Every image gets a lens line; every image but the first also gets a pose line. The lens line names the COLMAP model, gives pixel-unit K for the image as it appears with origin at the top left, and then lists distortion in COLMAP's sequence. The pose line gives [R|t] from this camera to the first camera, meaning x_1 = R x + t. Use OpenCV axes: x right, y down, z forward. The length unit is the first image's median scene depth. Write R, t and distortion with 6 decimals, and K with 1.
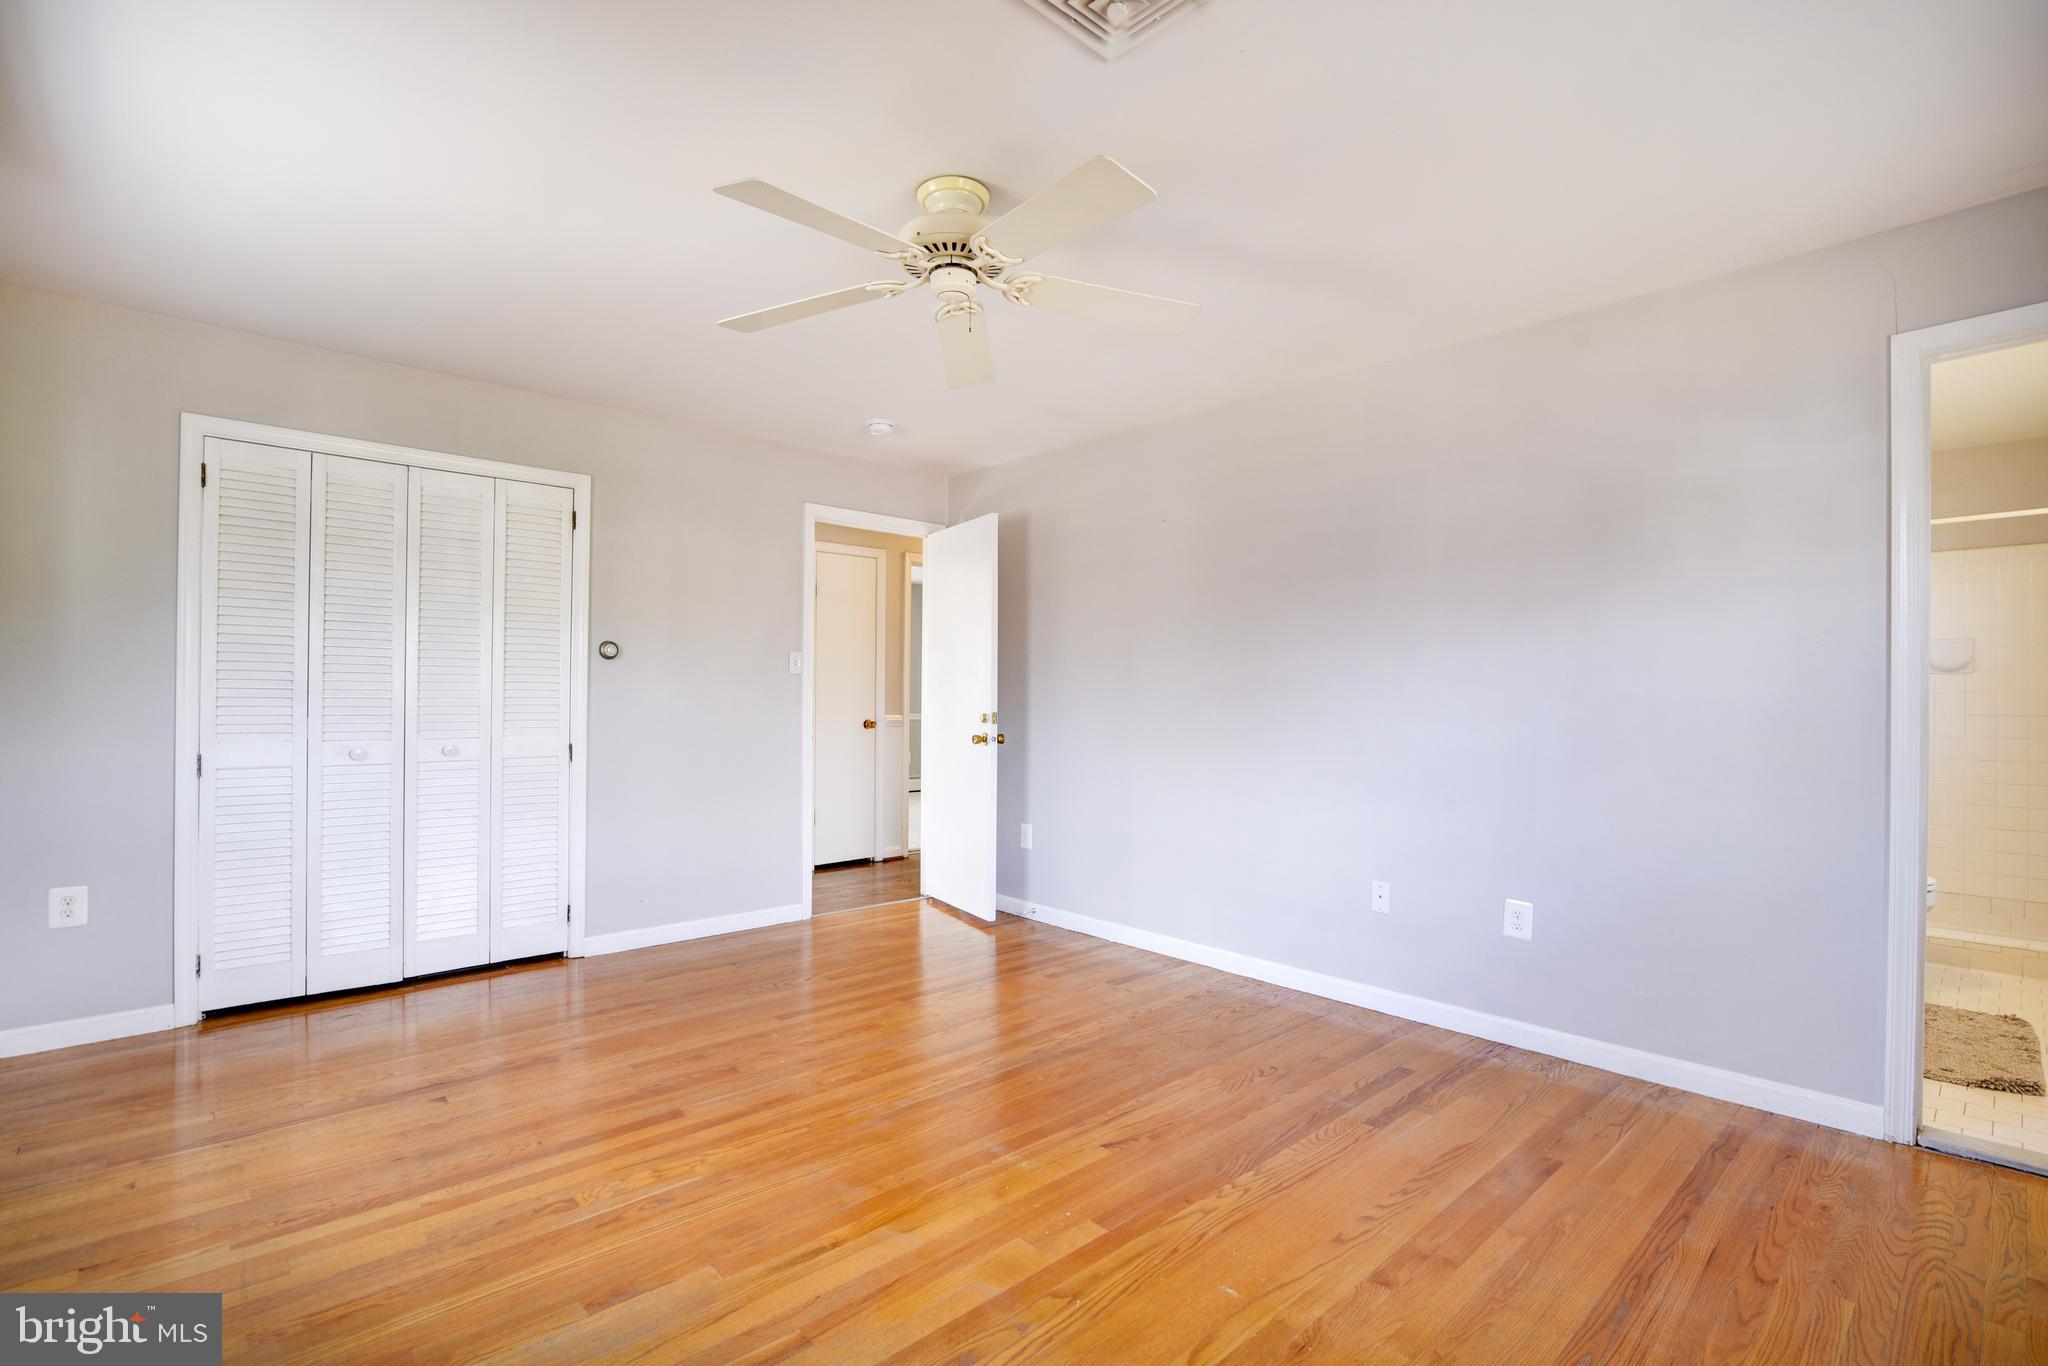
lens RADIAL K [[943.5, 0, 1006.2], [0, 943.5, 690.4], [0, 0, 1]] dist [-0.018923, -0.000112]
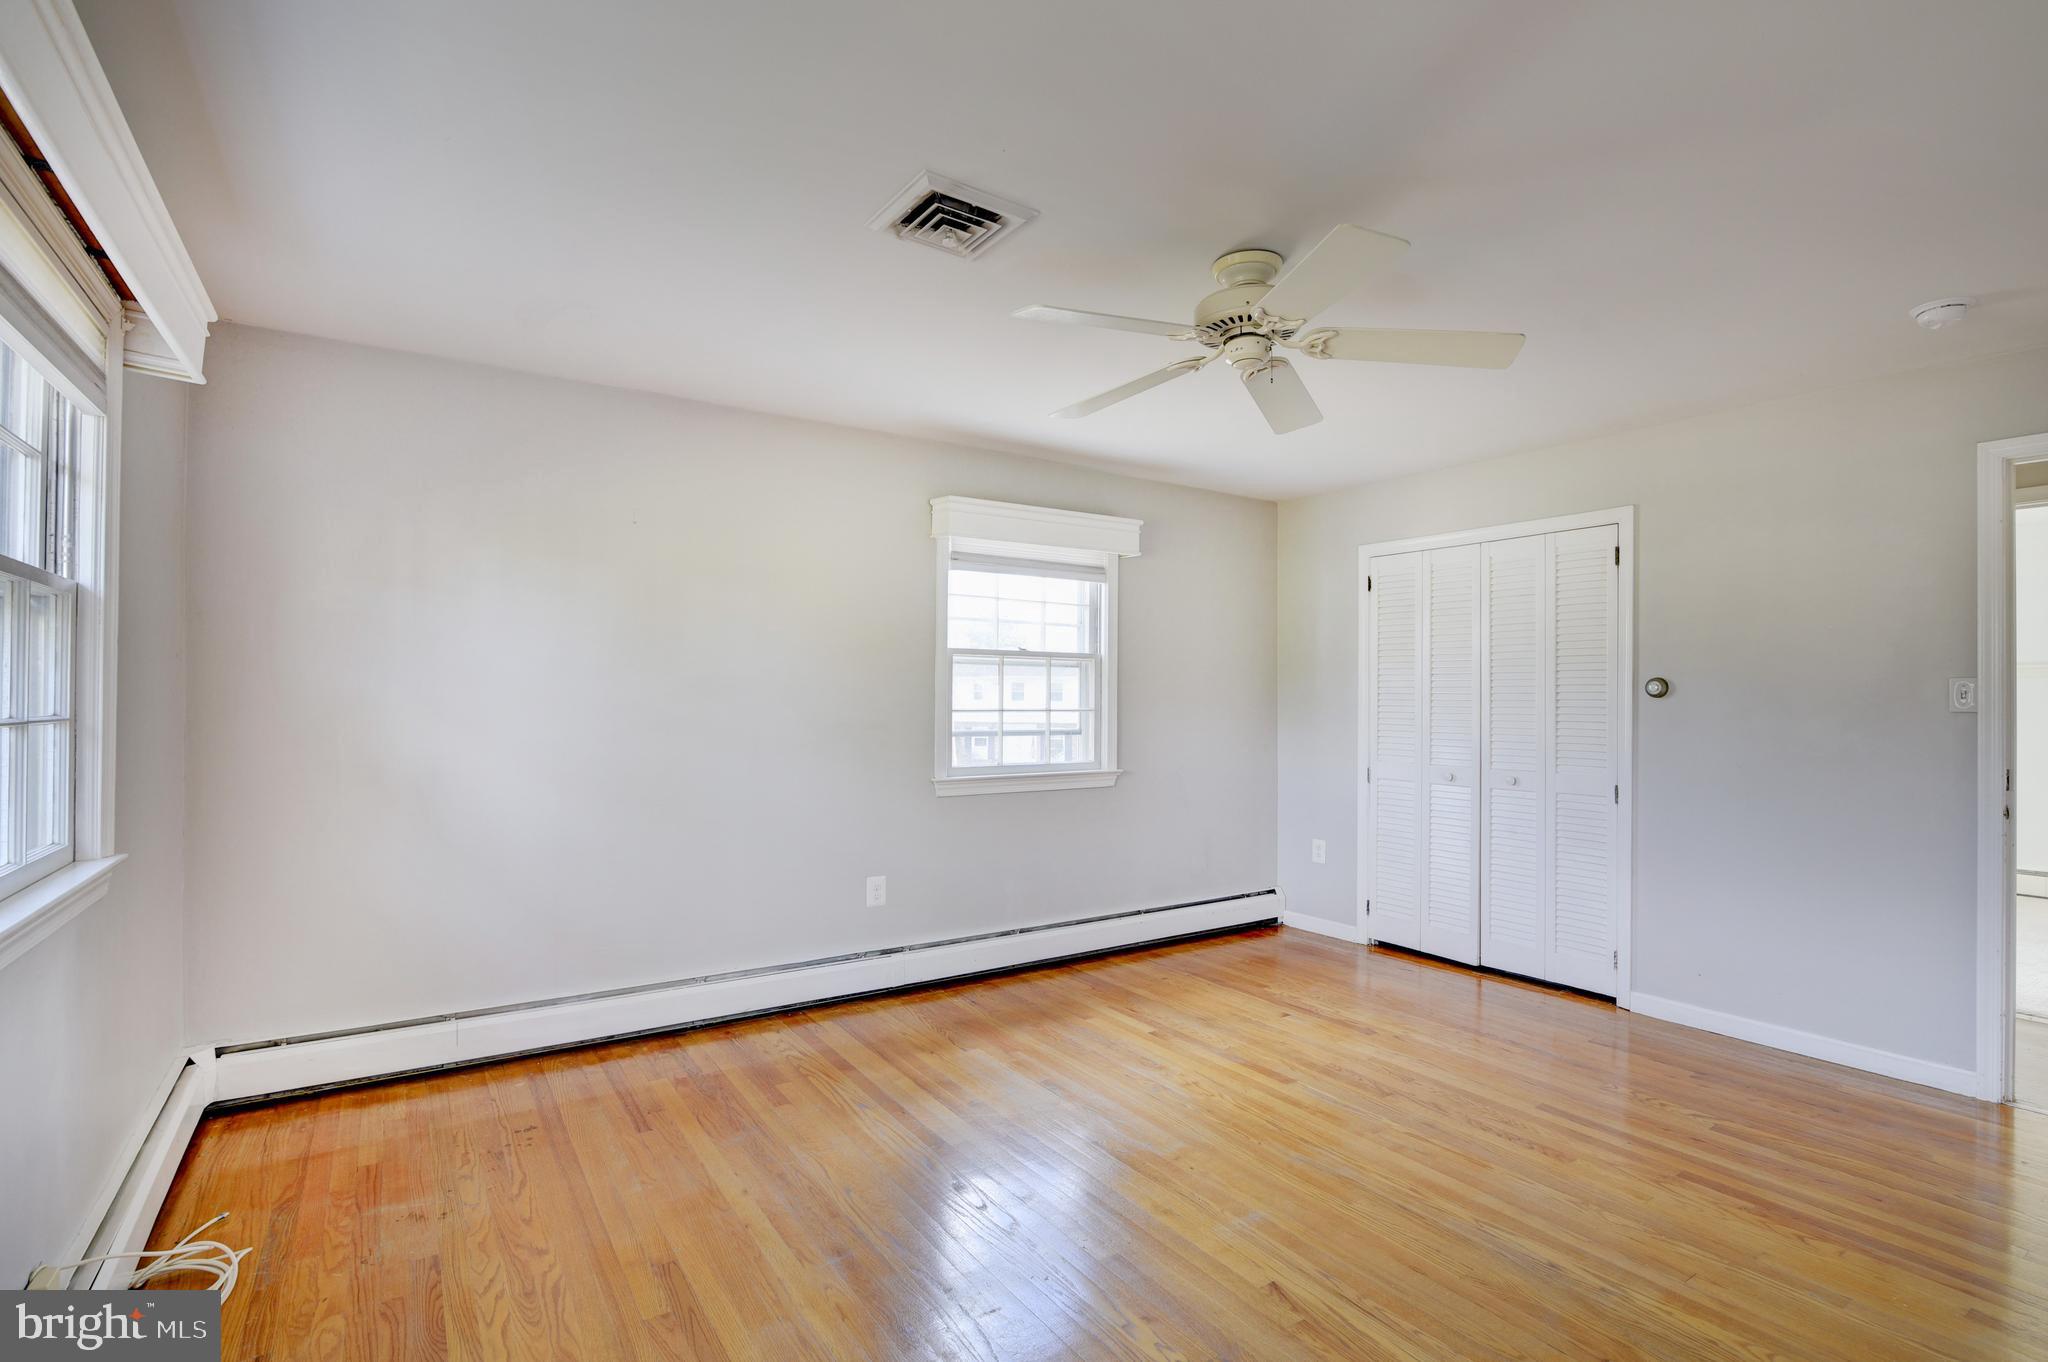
lens RADIAL K [[933.1, 0, 1027.7], [0, 933.1, 691.6], [0, 0, 1]] dist [-0.017604, 0.000863]
pose [[-0.136817, -0.017055, -0.990450, 0.719168], [-0.002878, 0.999854, -0.016820, -0.028098], [0.990592, 0.000550, -0.136846, 0.659555]]
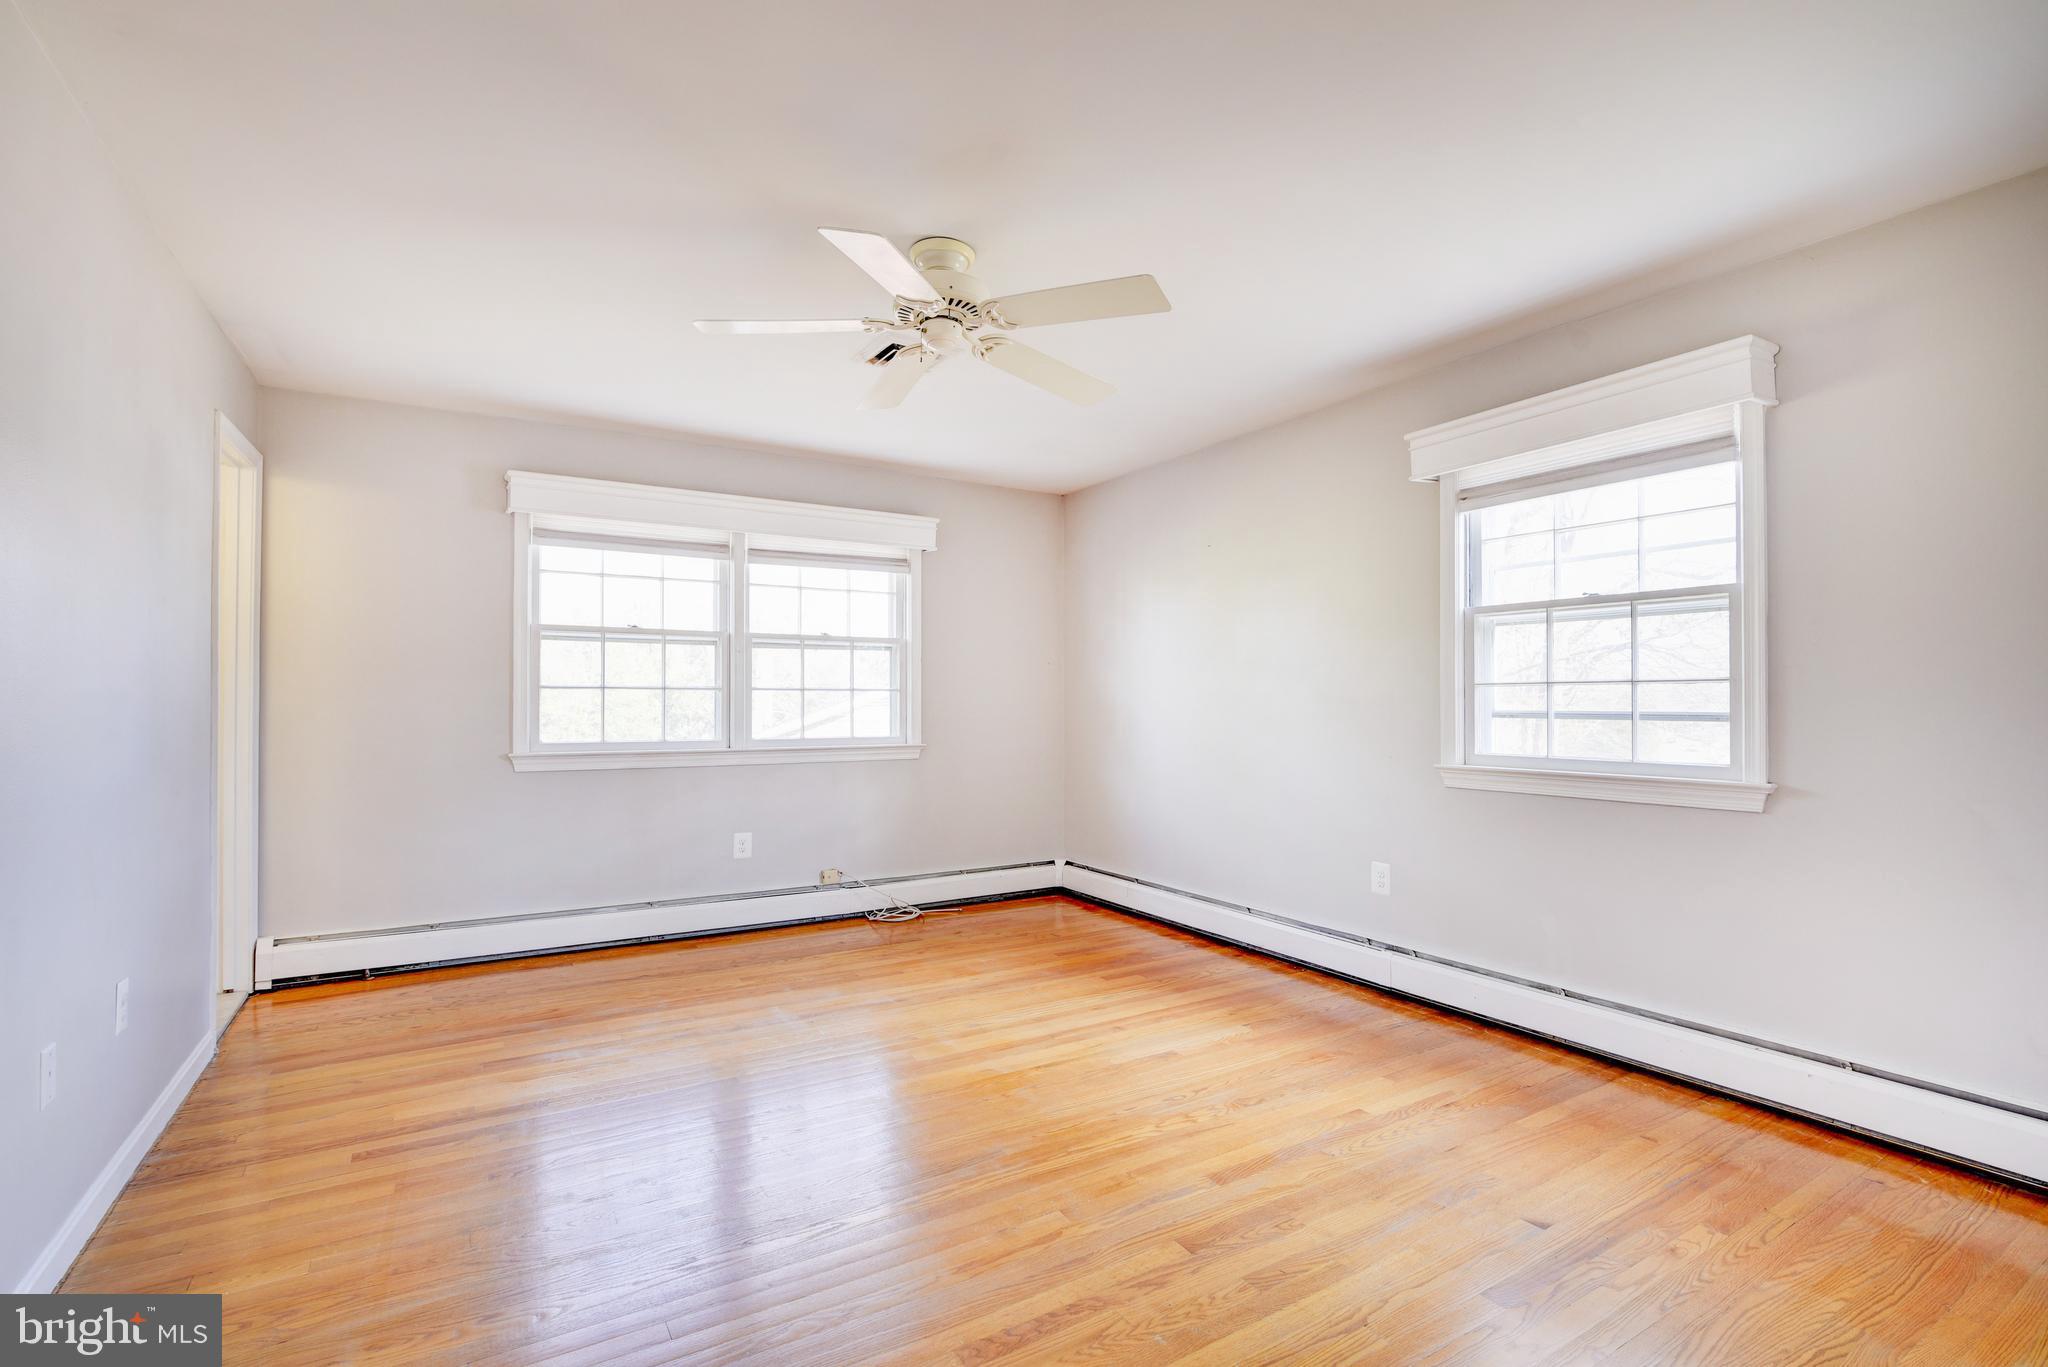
lens RADIAL K [[933.1, 0, 1027.7], [0, 933.1, 694.1], [0, 0, 1]] dist [-0.017604, 0.000863]
pose [[-0.985763, 0.000795, 0.168137, -0.255379], [-0.000409, 0.999975, -0.007127, -0.003417], [-0.168138, -0.007094, -0.985738, 1.515408]]
